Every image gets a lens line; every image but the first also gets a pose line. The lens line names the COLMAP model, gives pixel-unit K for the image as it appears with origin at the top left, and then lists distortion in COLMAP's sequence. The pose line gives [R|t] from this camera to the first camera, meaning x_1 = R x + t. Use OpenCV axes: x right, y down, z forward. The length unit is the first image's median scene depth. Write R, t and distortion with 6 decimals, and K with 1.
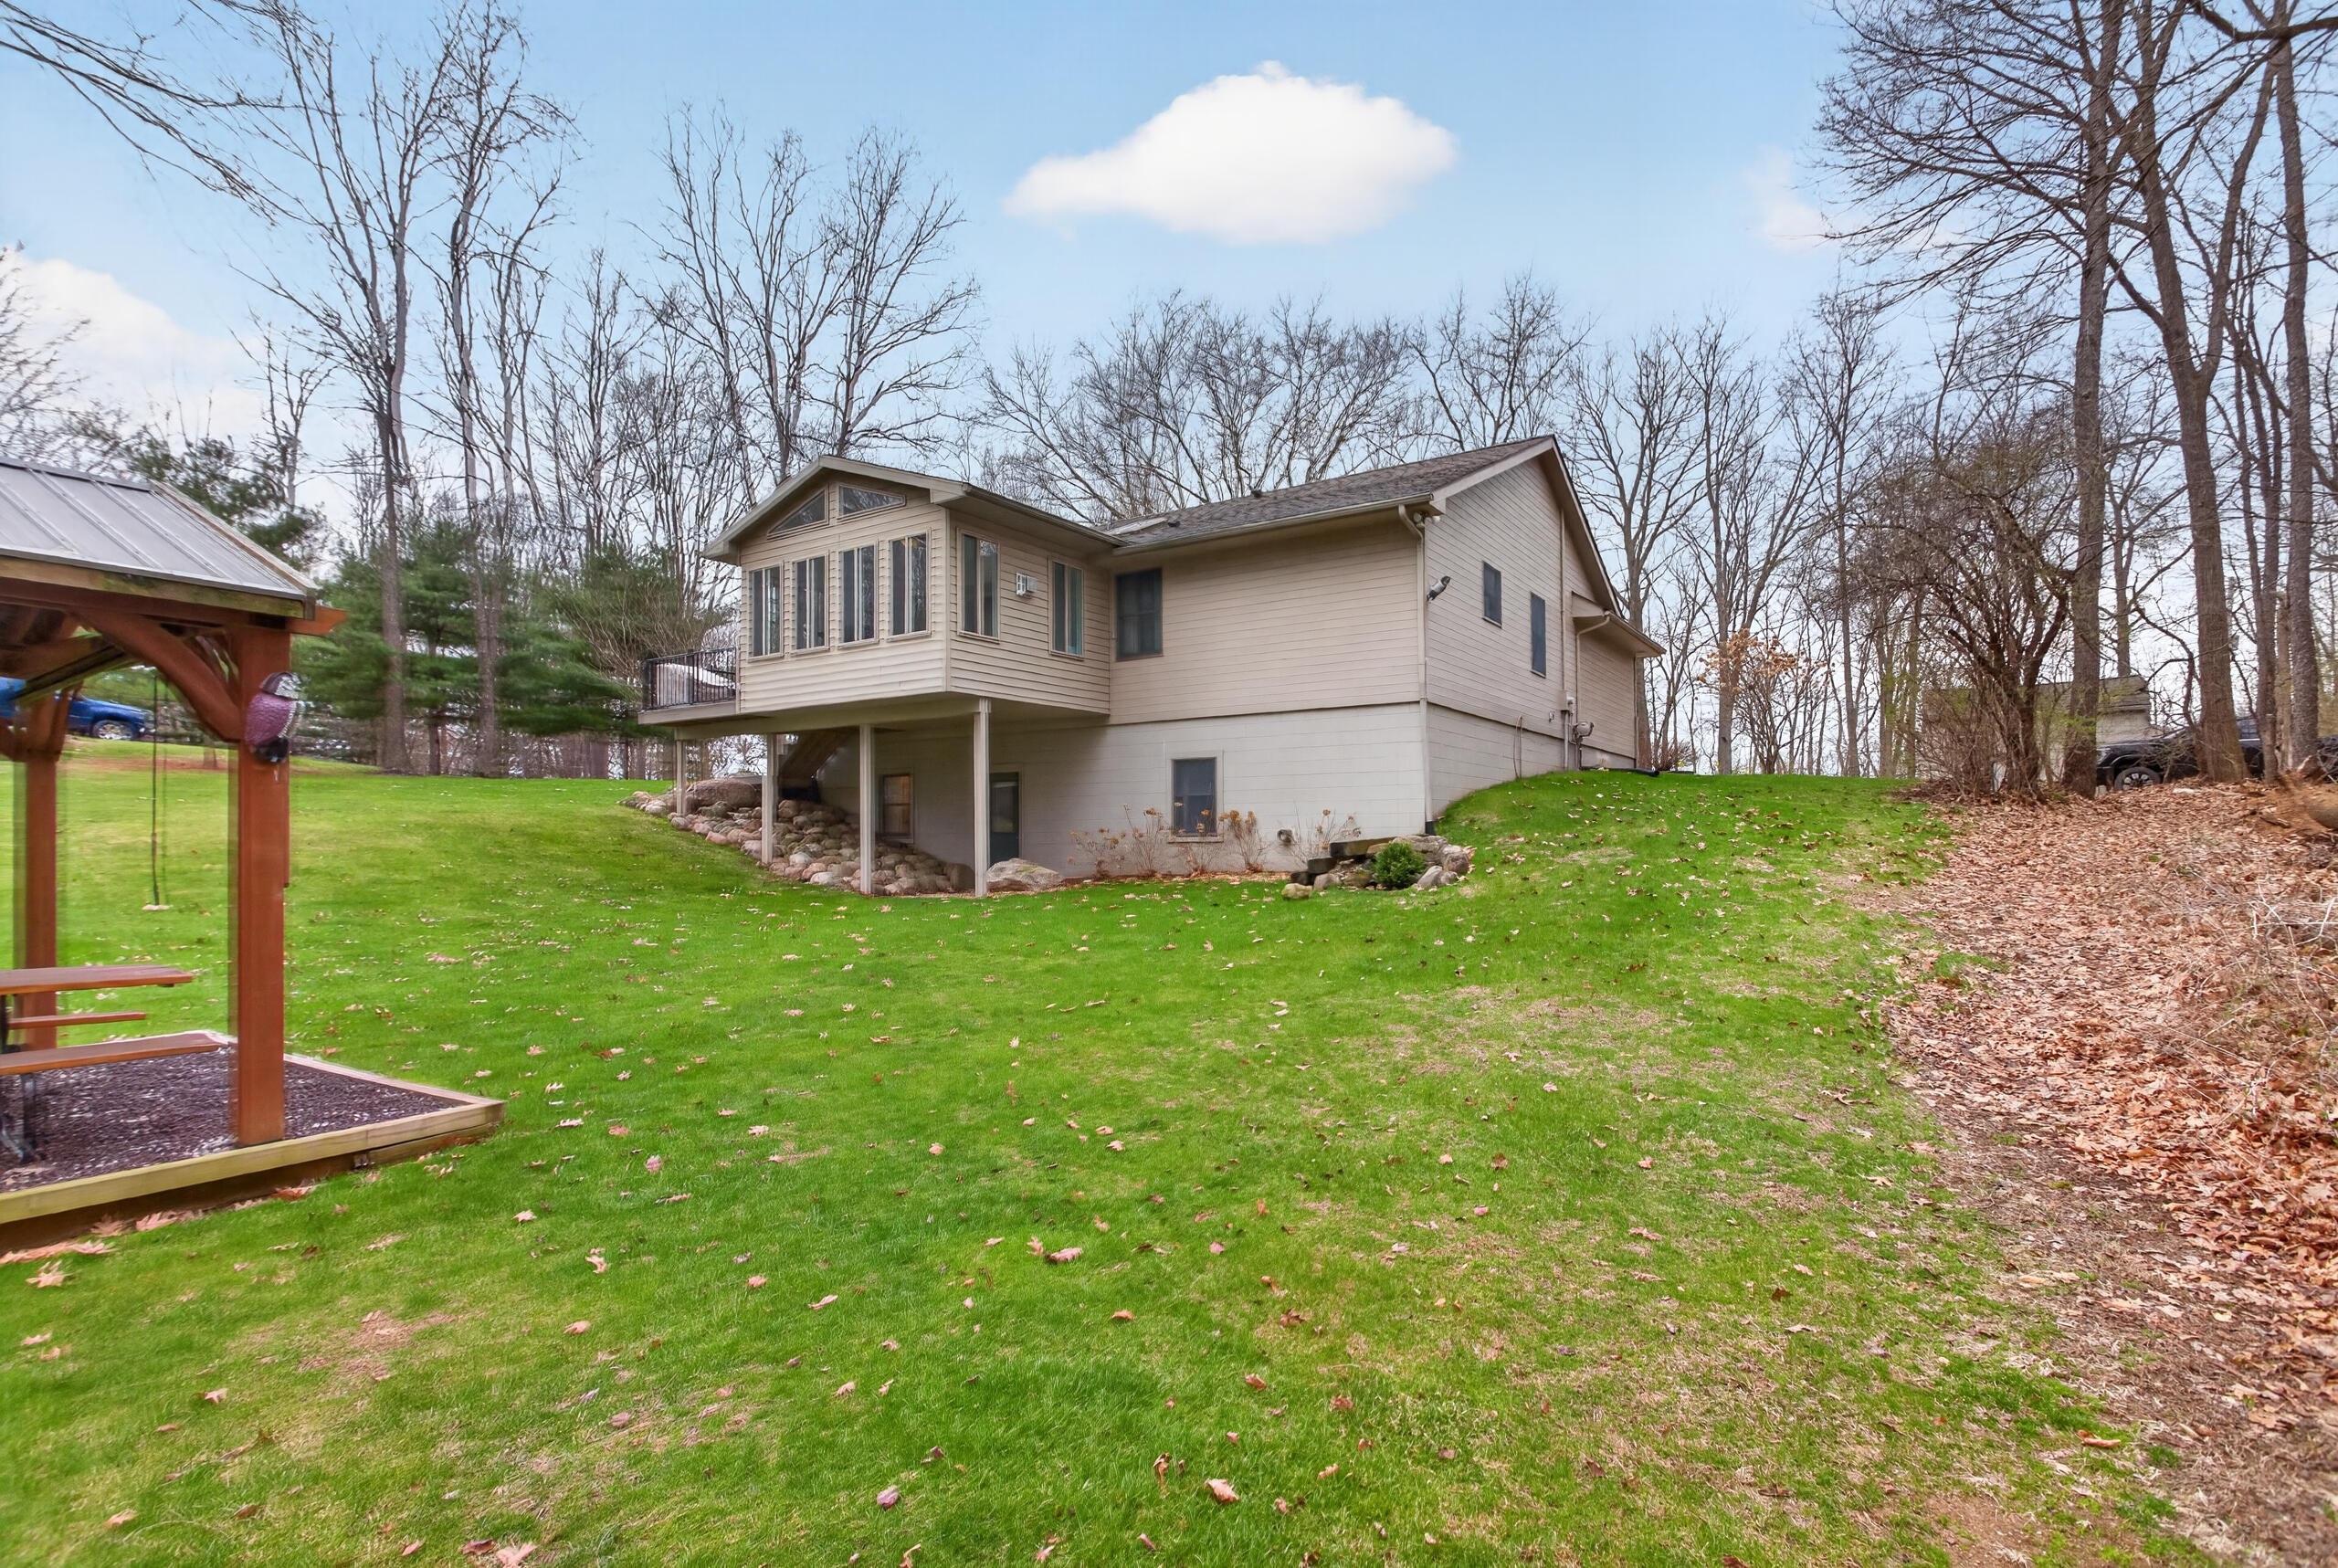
lens RADIAL K [[1109.9, 0, 1150.3], [0, 1109.9, 830.6], [0, 0, 1]] dist [-0.009969, 0.003088]
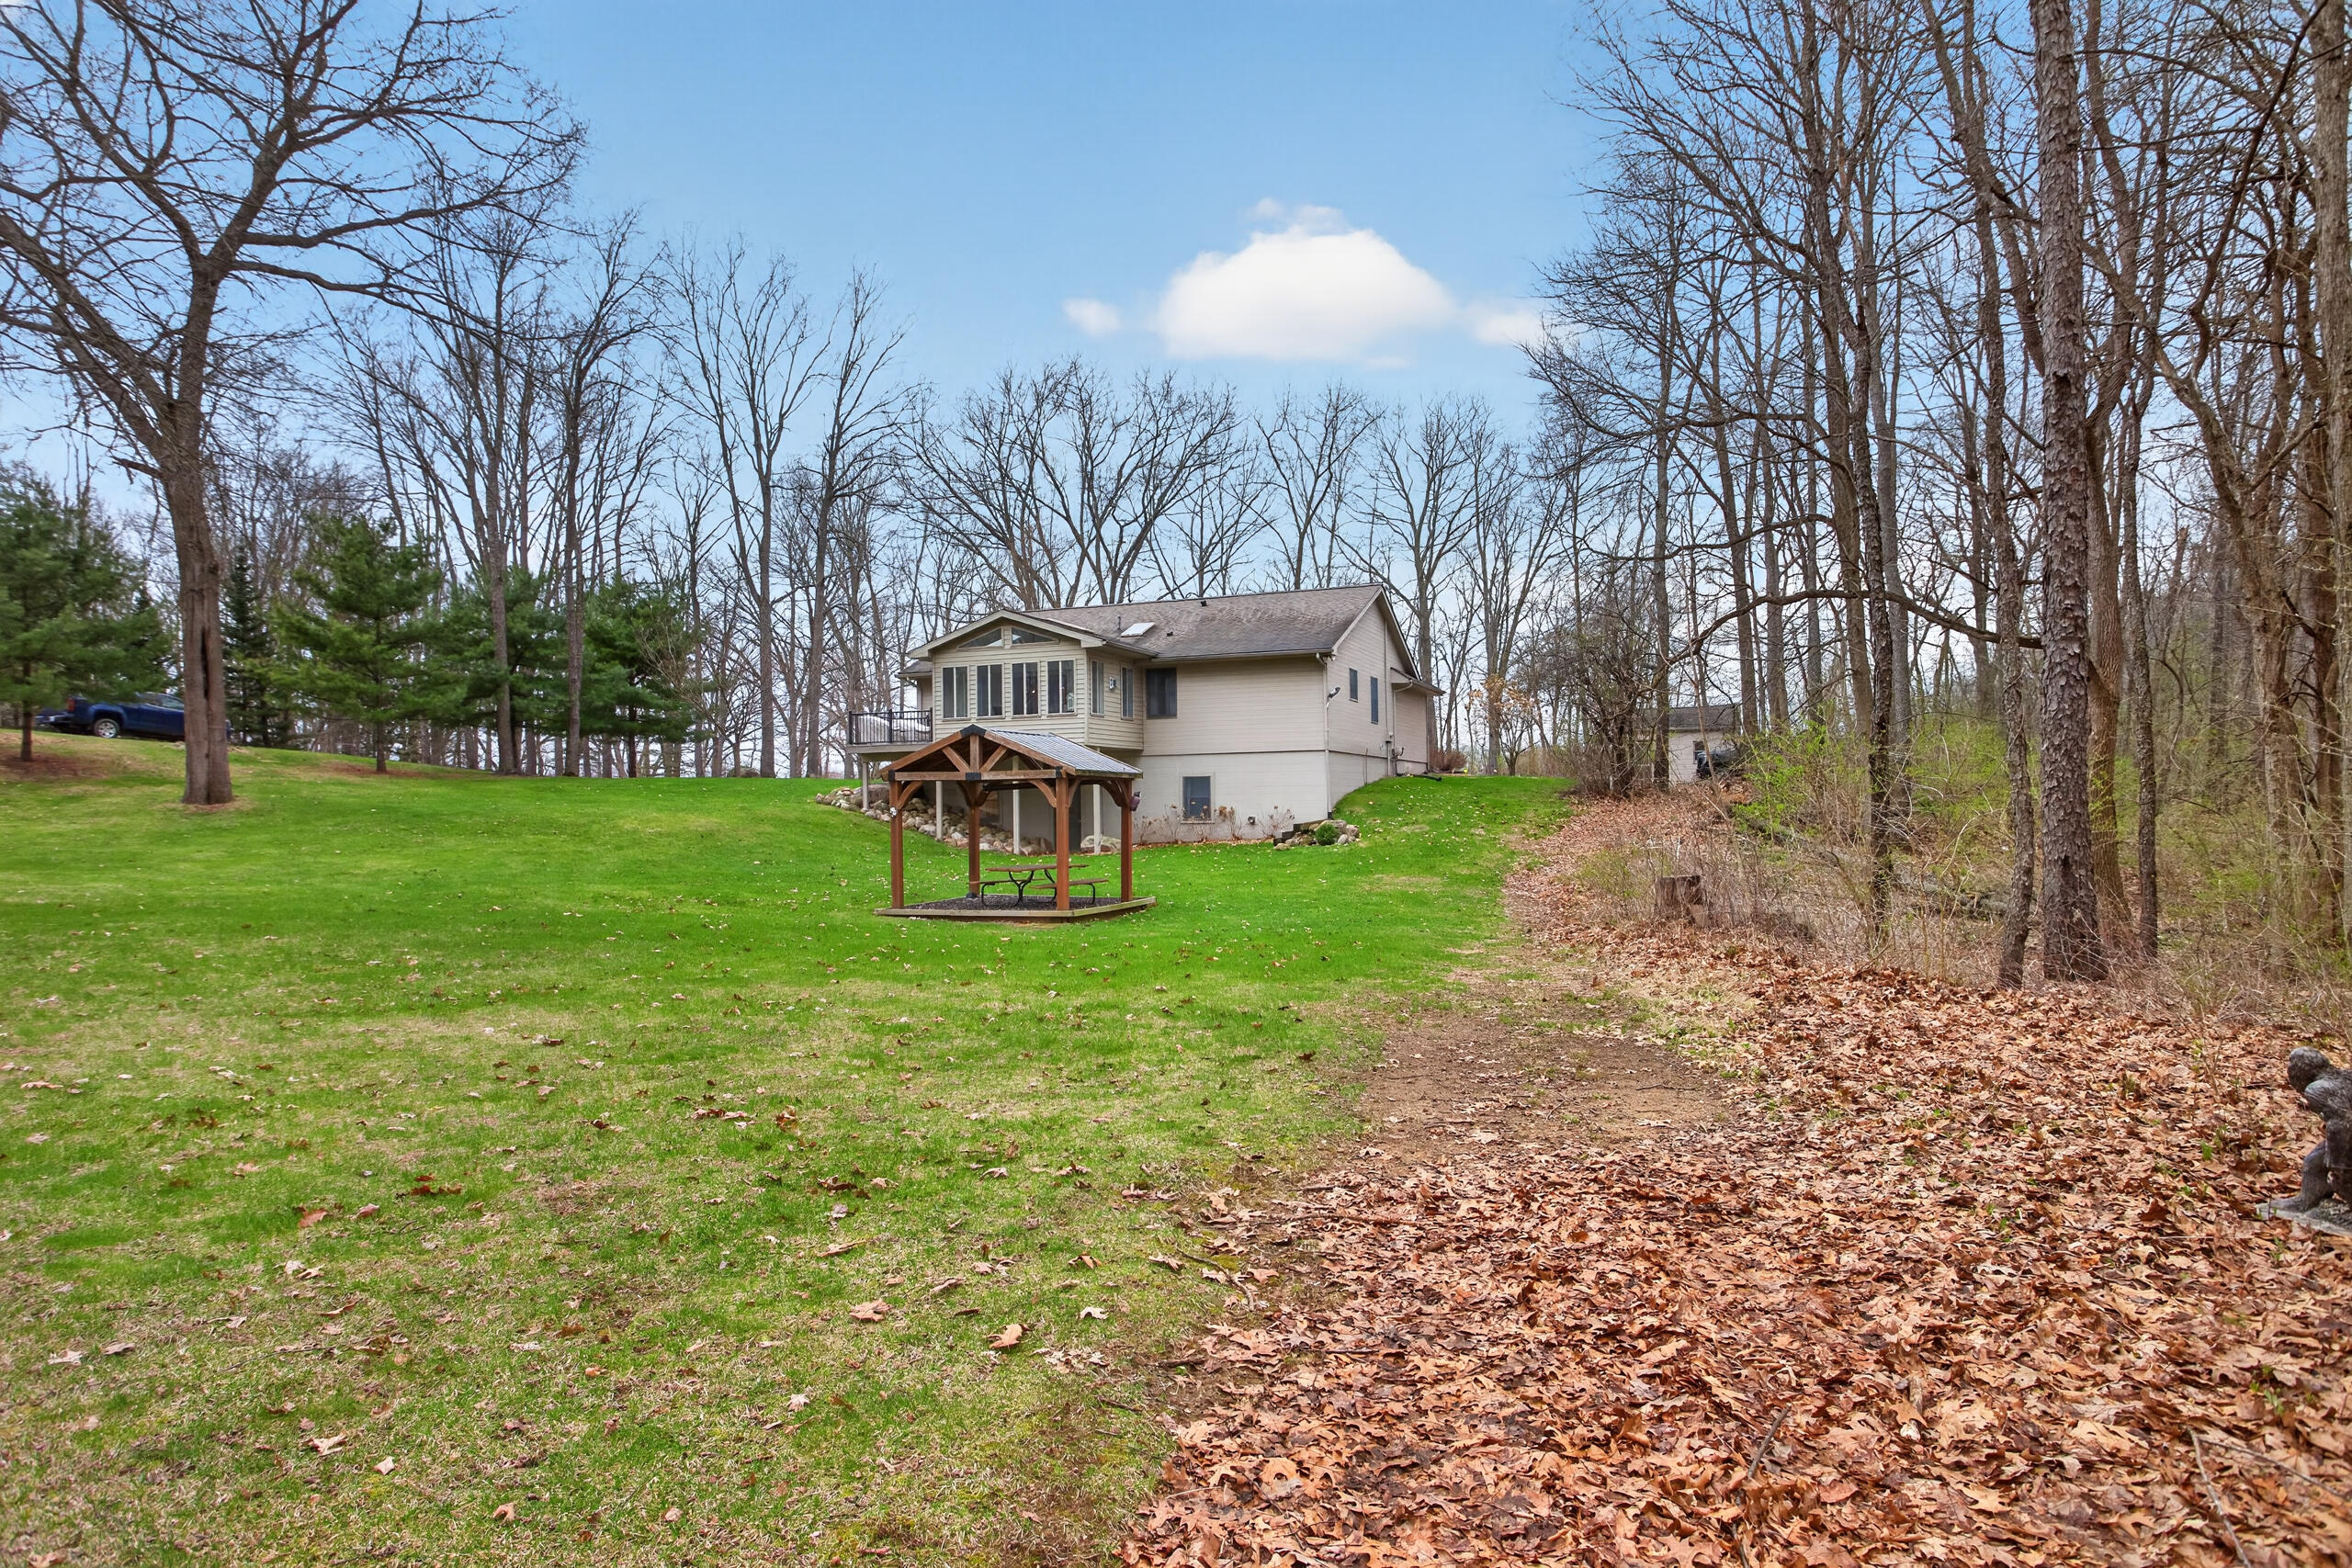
lens RADIAL K [[1116.5, 0, 1176.2], [0, 1116.5, 787.2], [0, 0, 1]] dist [-0.009969, 0.003088]
pose [[0.981387, -0.005418, 0.191965, -0.339483], [0.008583, 0.999841, -0.015662, -0.020307], [-0.191850, 0.017018, 0.981277, -0.757540]]
